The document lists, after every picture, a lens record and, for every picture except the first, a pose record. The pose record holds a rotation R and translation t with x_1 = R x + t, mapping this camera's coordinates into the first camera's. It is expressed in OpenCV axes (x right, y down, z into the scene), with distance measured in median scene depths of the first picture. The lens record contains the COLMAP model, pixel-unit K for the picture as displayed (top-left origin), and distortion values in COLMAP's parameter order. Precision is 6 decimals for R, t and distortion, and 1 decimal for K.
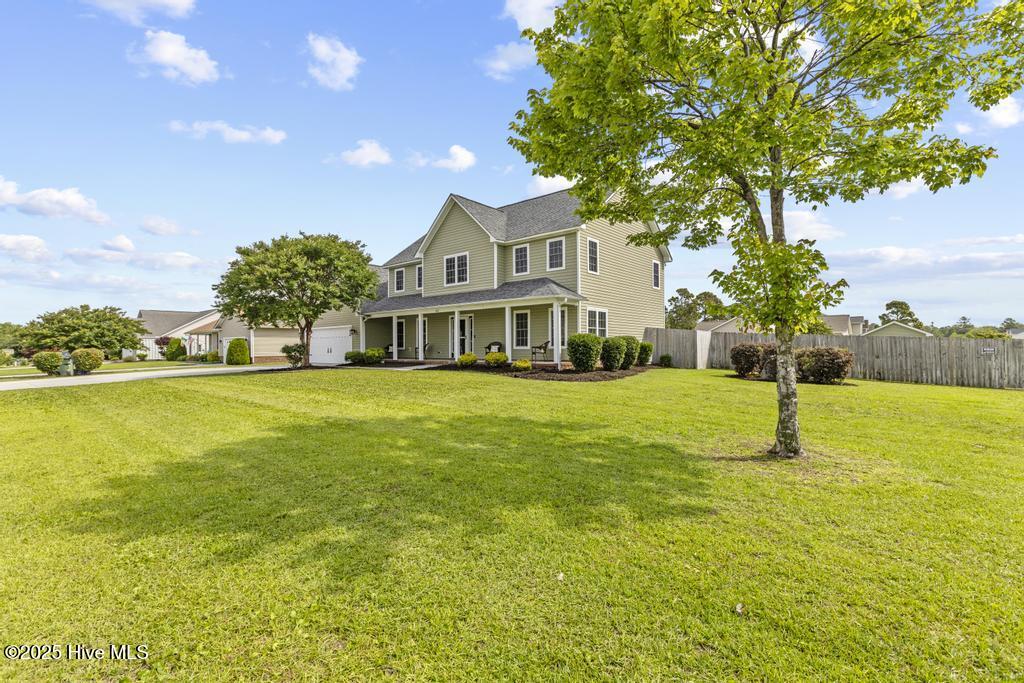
lens RADIAL K [[454.3, 0, 512.0], [0, 454.3, 341.5], [0, 0, 1]] dist [-0.000033, 0.000050]
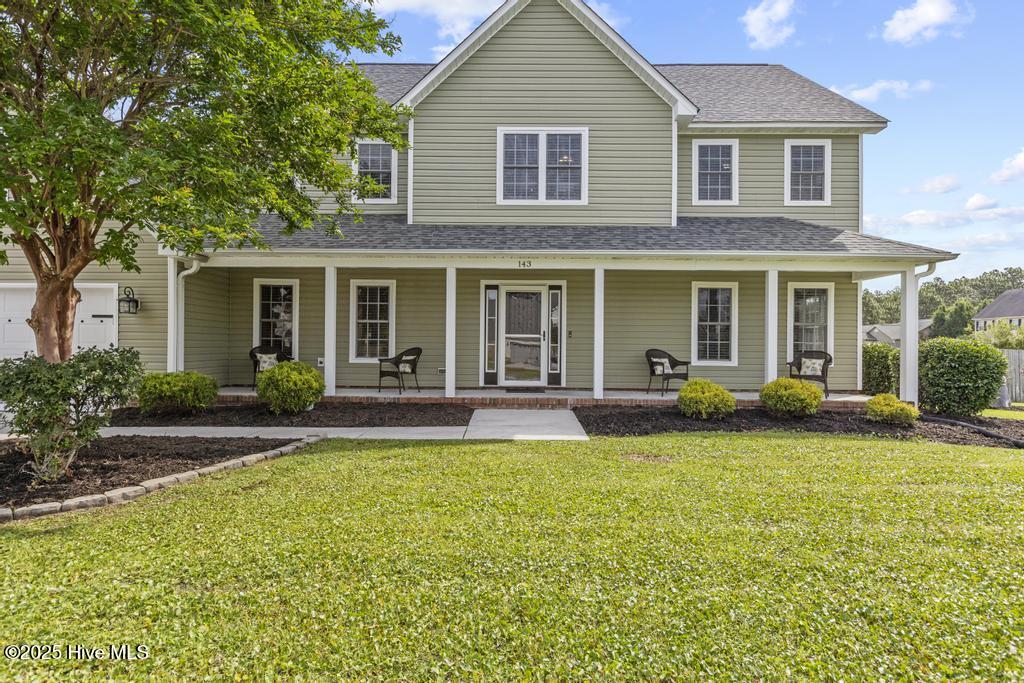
lens RADIAL K [[782.7, 0, 511.6], [0, 782.7, 359.1], [0, 0, 1]] dist [-0.000954, 0.000358]
pose [[0.737730, 0.012293, 0.674984, -0.613045], [-0.017422, 0.999848, 0.000832, 0.011711], [-0.674871, -0.012374, 0.737832, 0.515015]]
